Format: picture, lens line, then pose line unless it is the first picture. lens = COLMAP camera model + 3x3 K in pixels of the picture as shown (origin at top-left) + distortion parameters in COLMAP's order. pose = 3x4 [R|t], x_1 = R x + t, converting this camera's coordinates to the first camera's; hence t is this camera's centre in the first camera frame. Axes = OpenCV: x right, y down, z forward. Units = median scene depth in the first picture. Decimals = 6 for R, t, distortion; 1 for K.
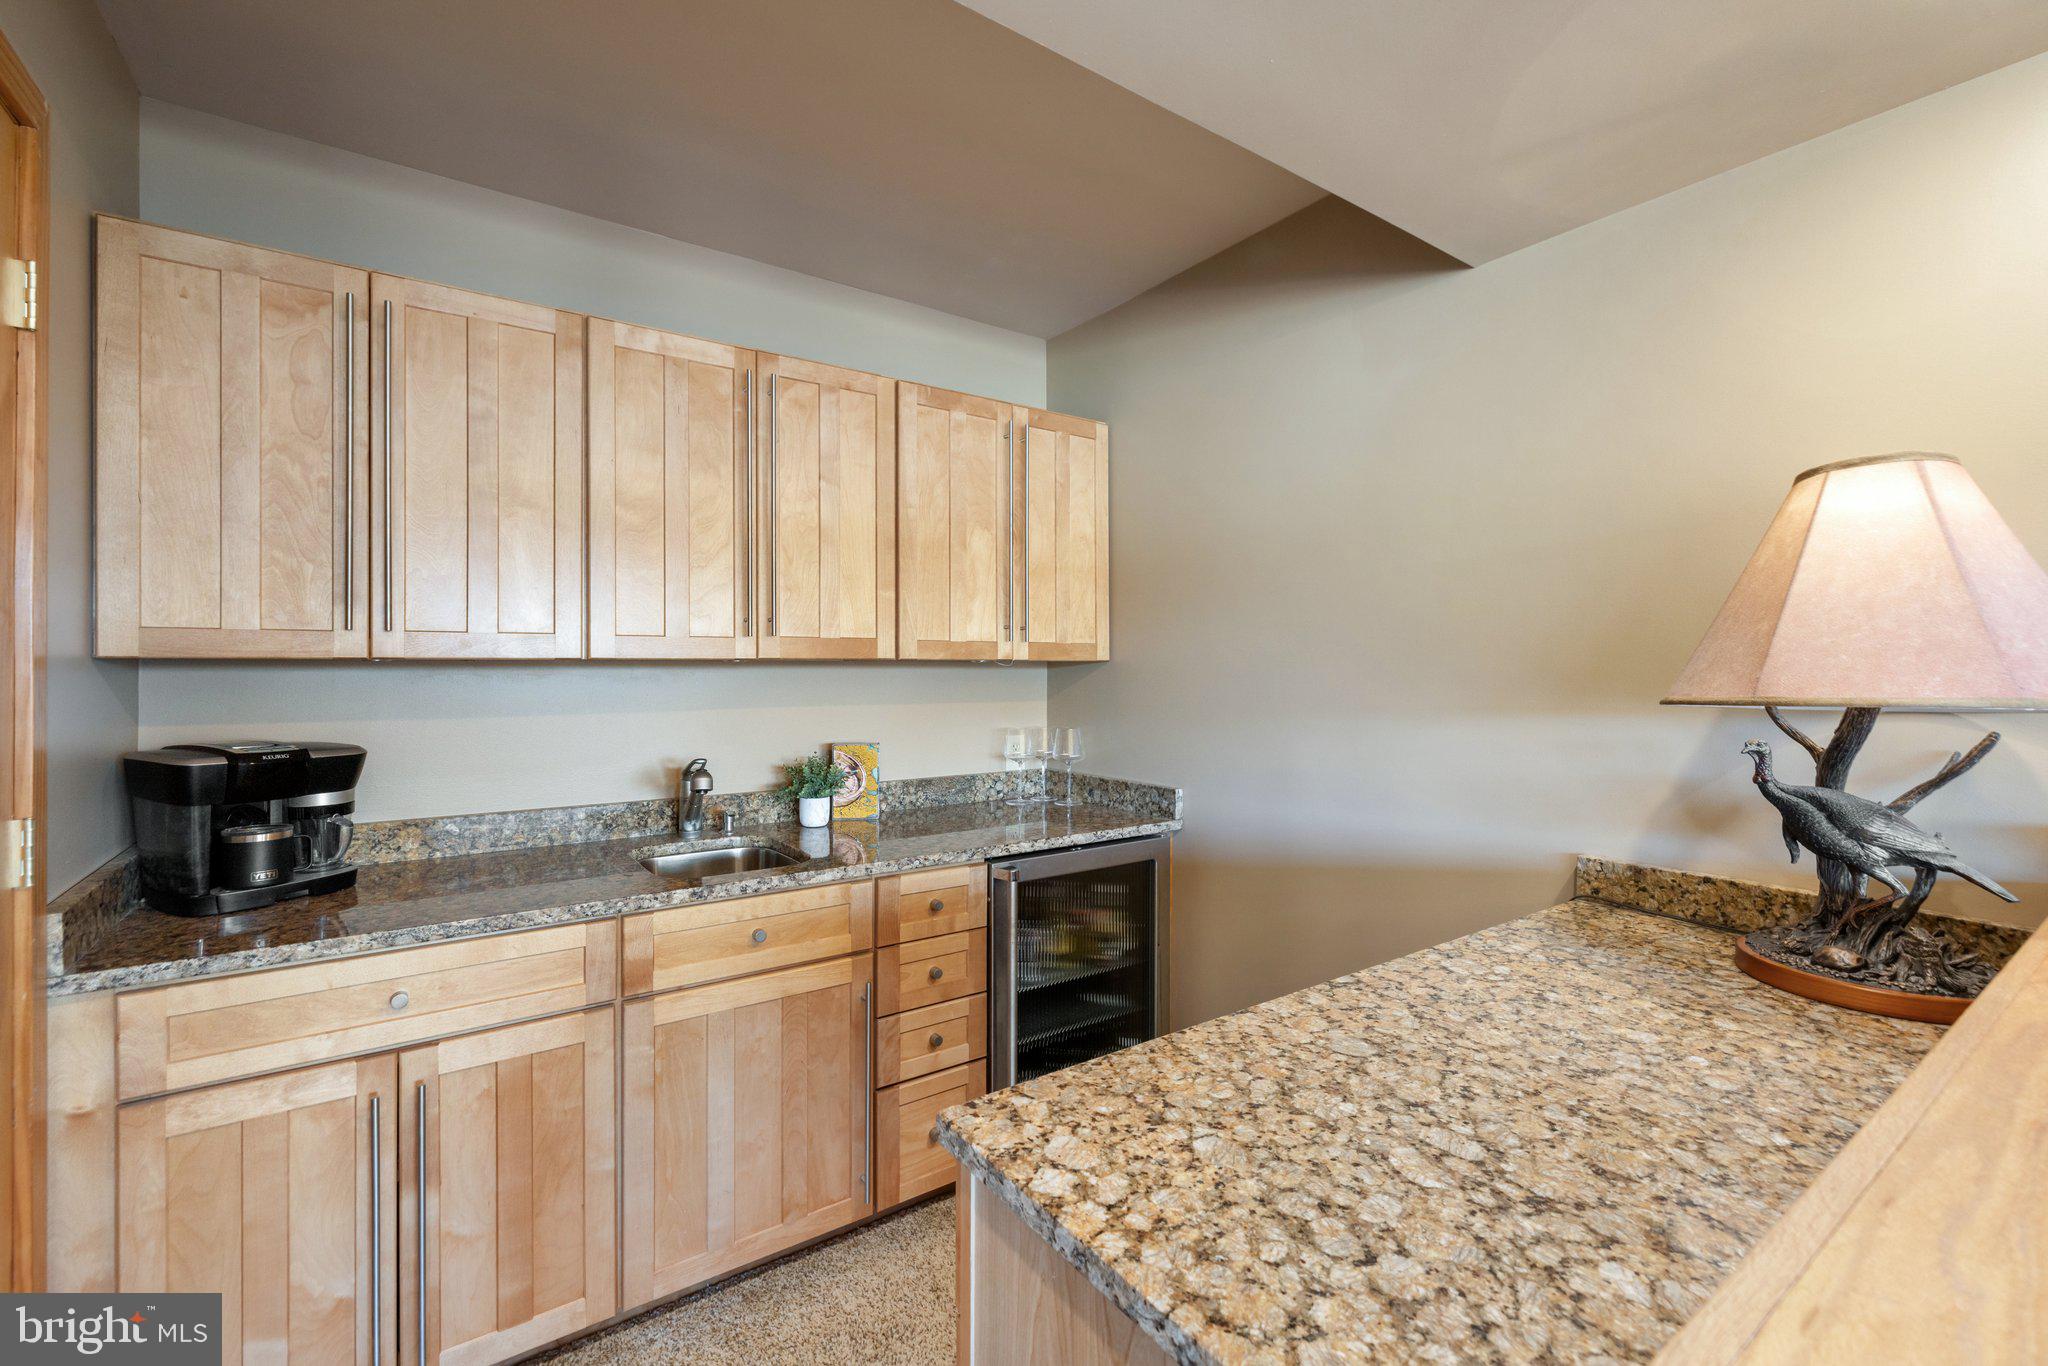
lens RADIAL K [[850.4, 0, 1011.0], [0, 850.4, 666.7], [0, 0, 1]] dist [-0.003355, 0.000514]
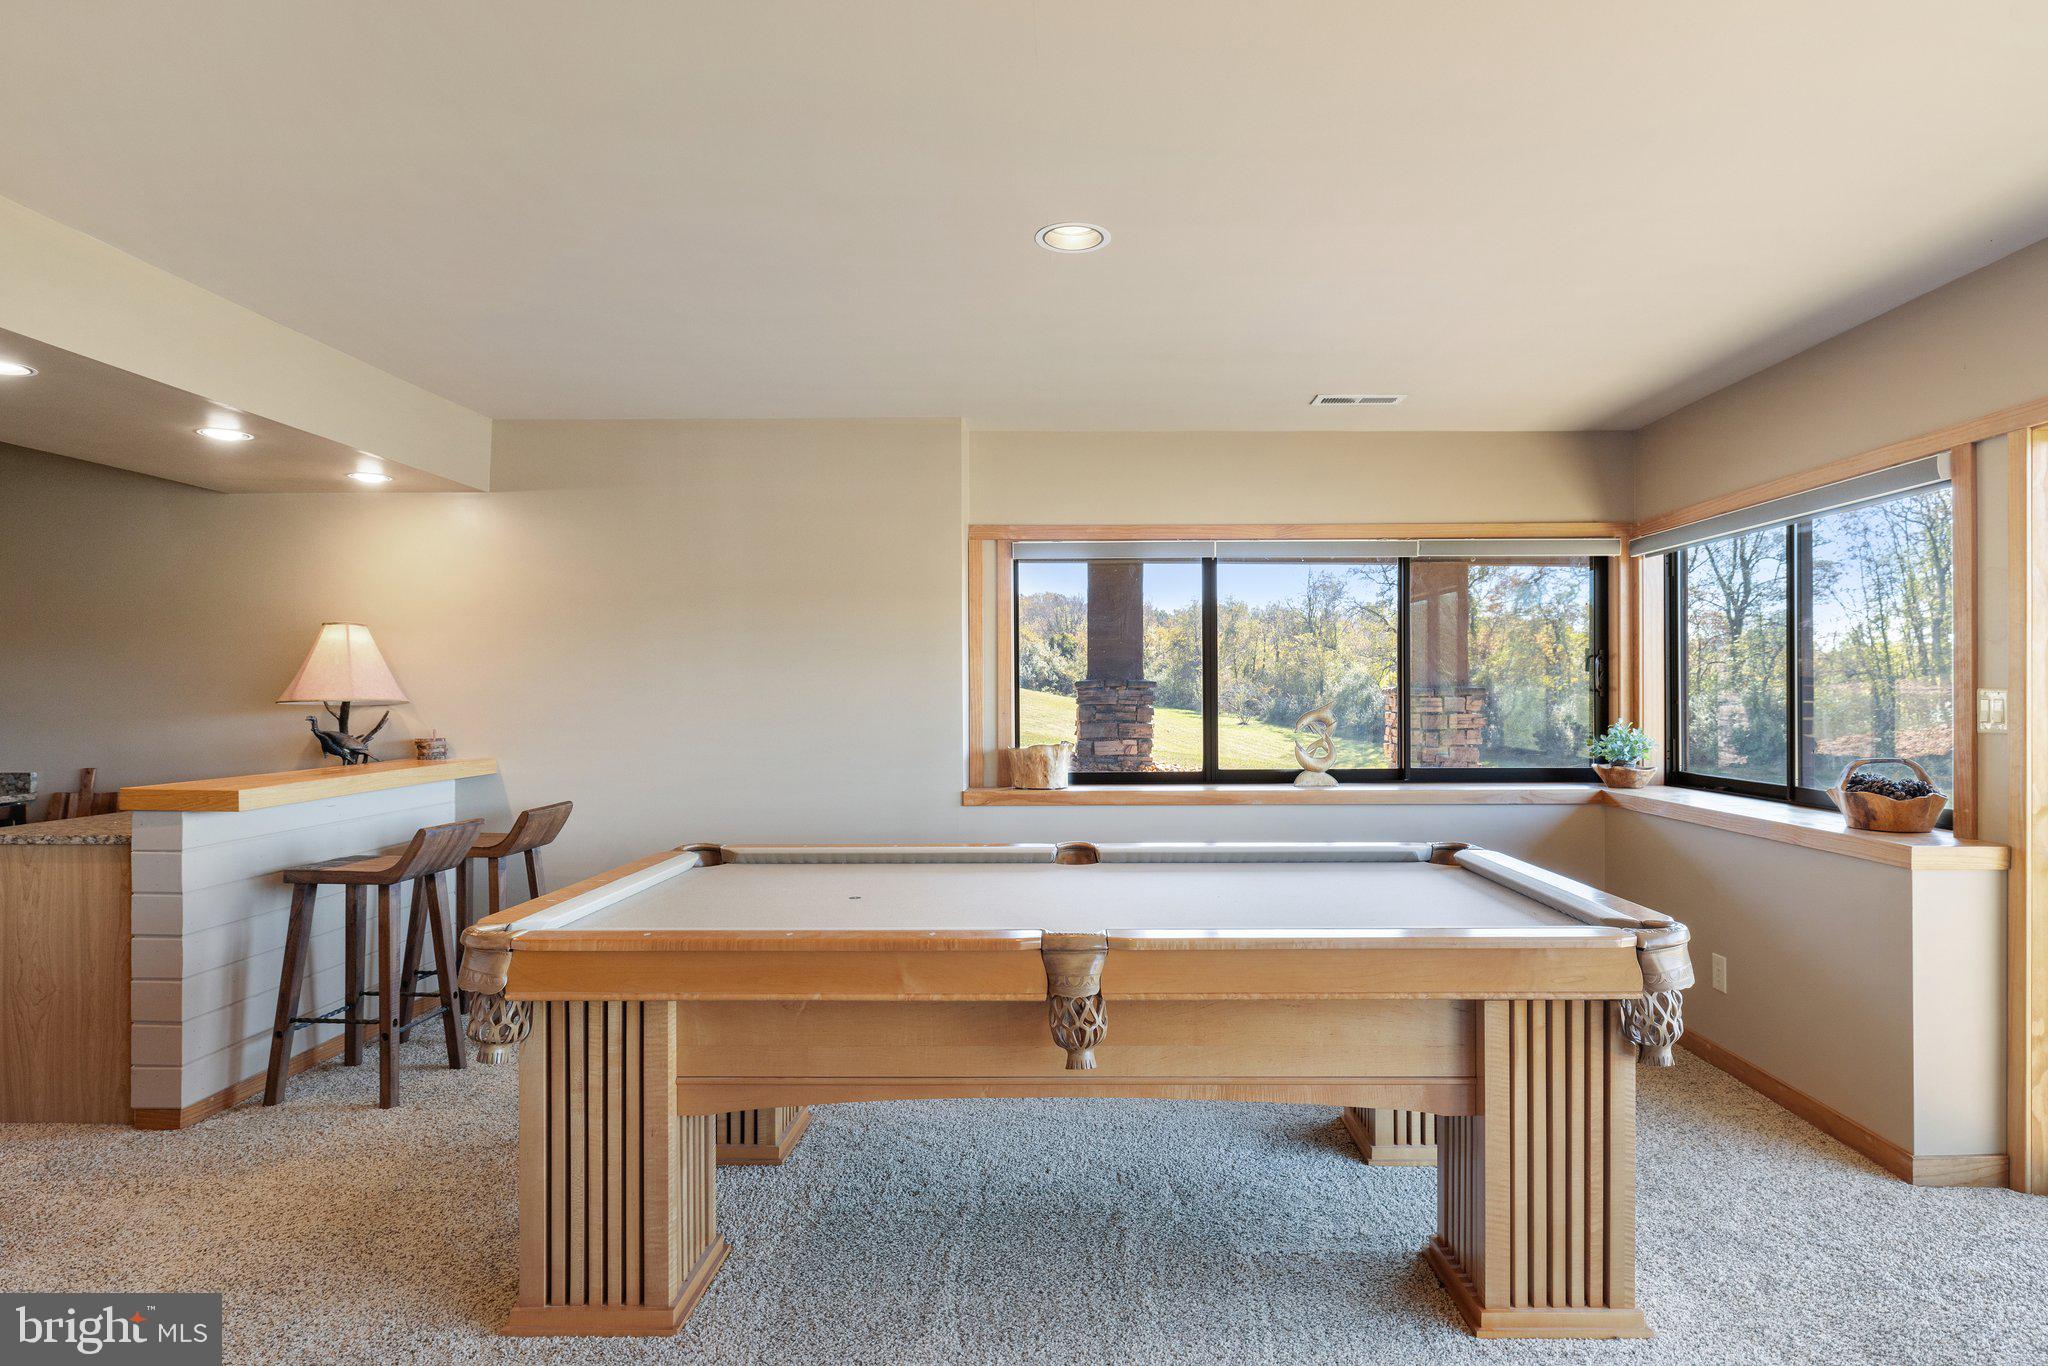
lens RADIAL K [[1164.7, 0, 1069.3], [0, 1164.7, 690.0], [0, 0, 1]] dist [0.011102, 0.001719]
pose [[0.594747, -0.004751, 0.803899, -0.542385], [0.002831, 0.999989, 0.003815, -0.004978], [-0.803908, 0.000006, 0.594754, -2.410716]]
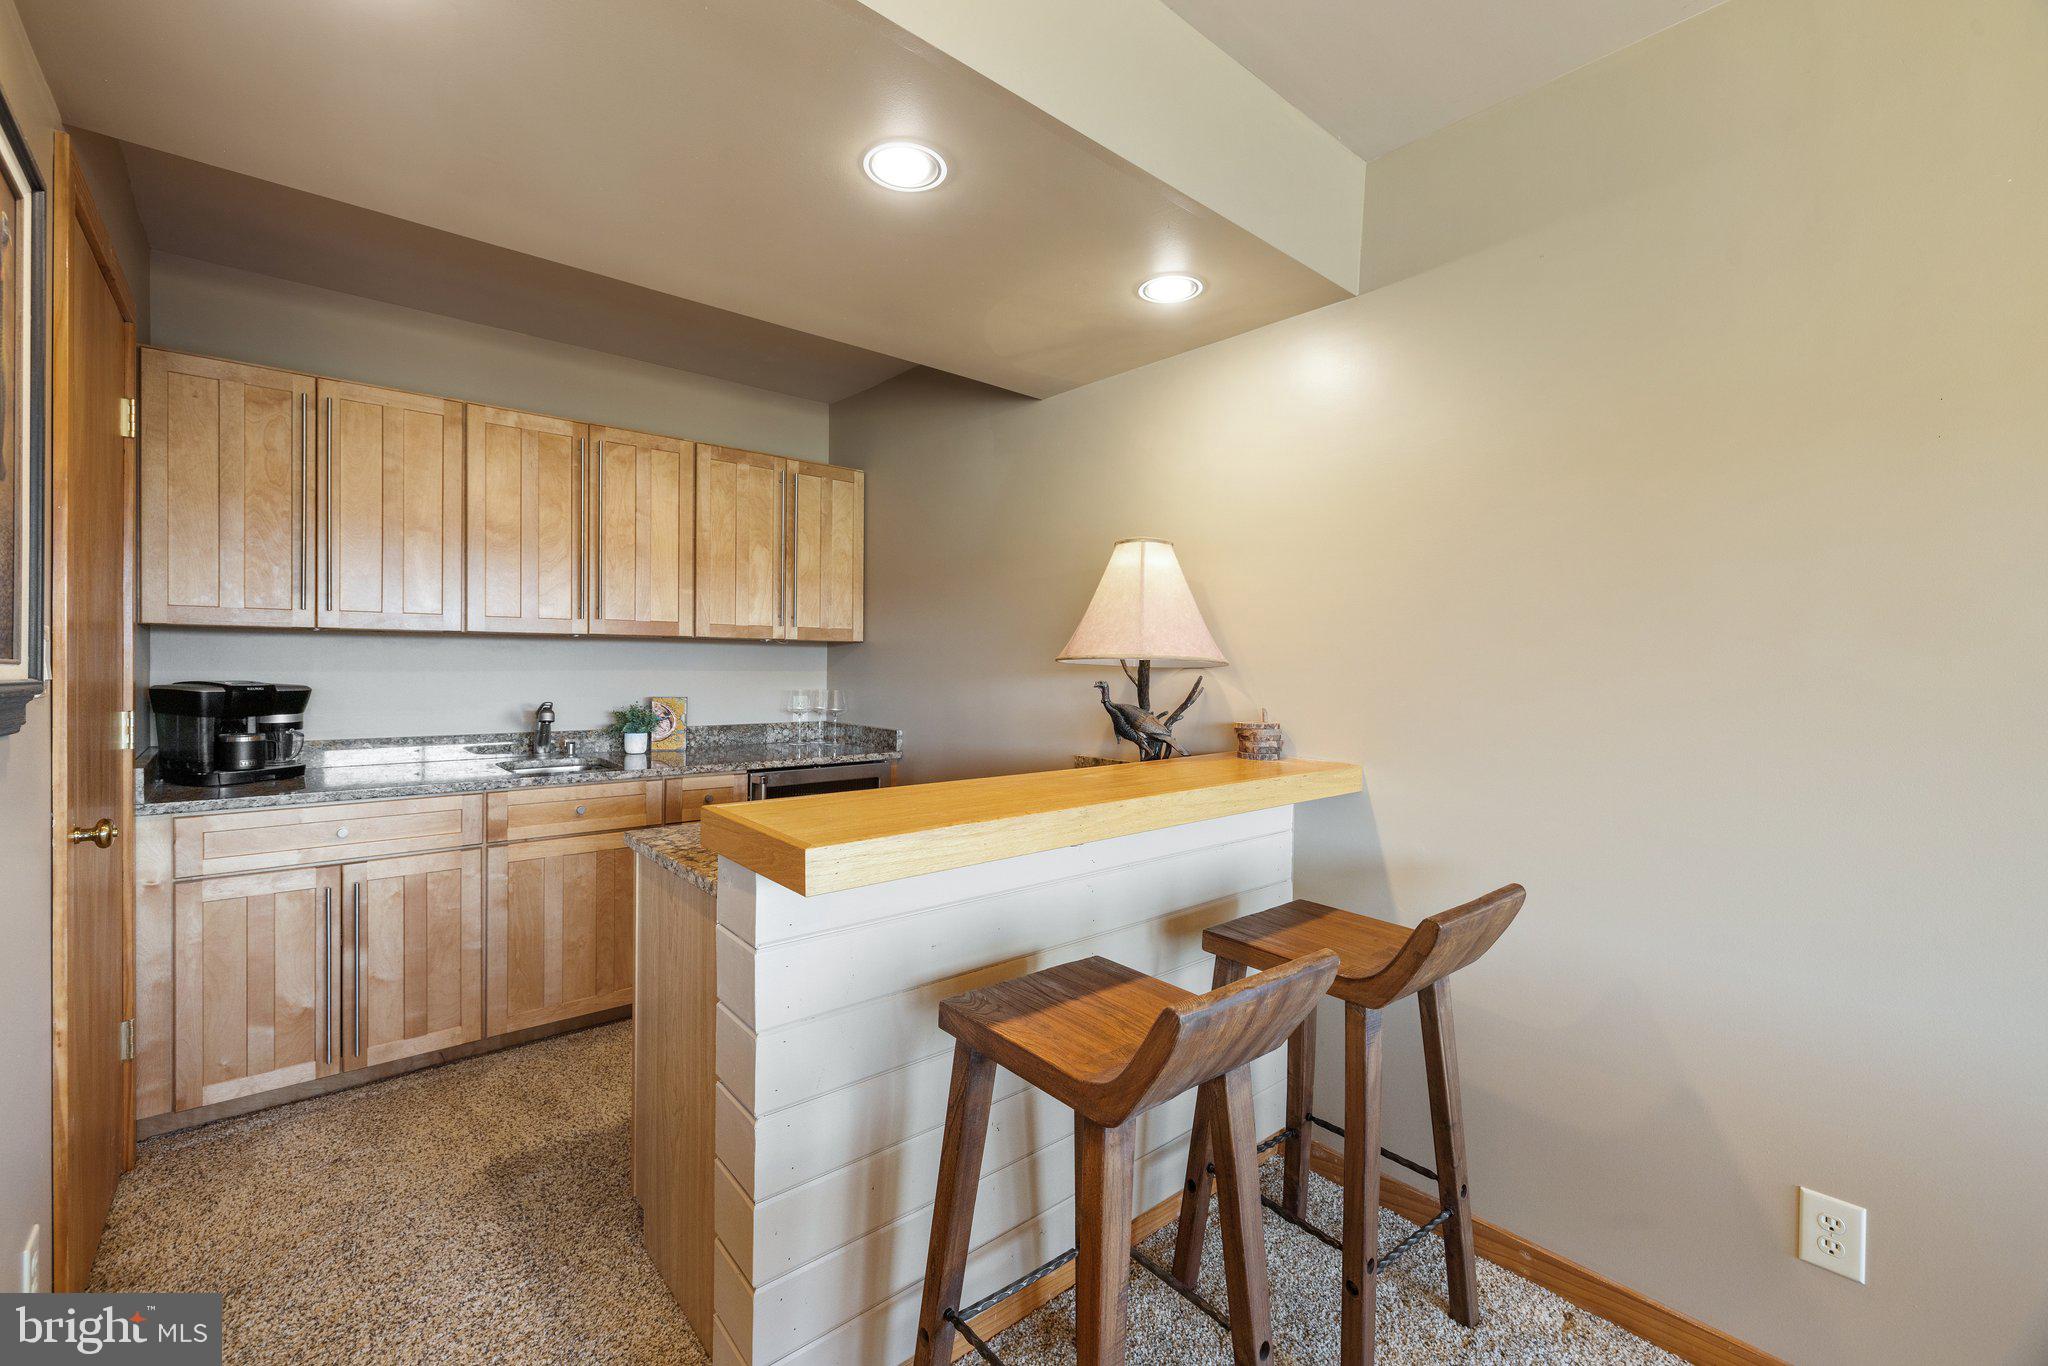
lens RADIAL K [[850.4, 0, 1011.5], [0, 850.4, 672.5], [0, 0, 1]] dist [-0.003355, 0.000514]
pose [[0.994985, 0.012257, 0.099267, 0.346487], [-0.013877, 0.999781, 0.015655, 0.029158], [-0.099053, -0.016954, 0.994938, -0.652206]]
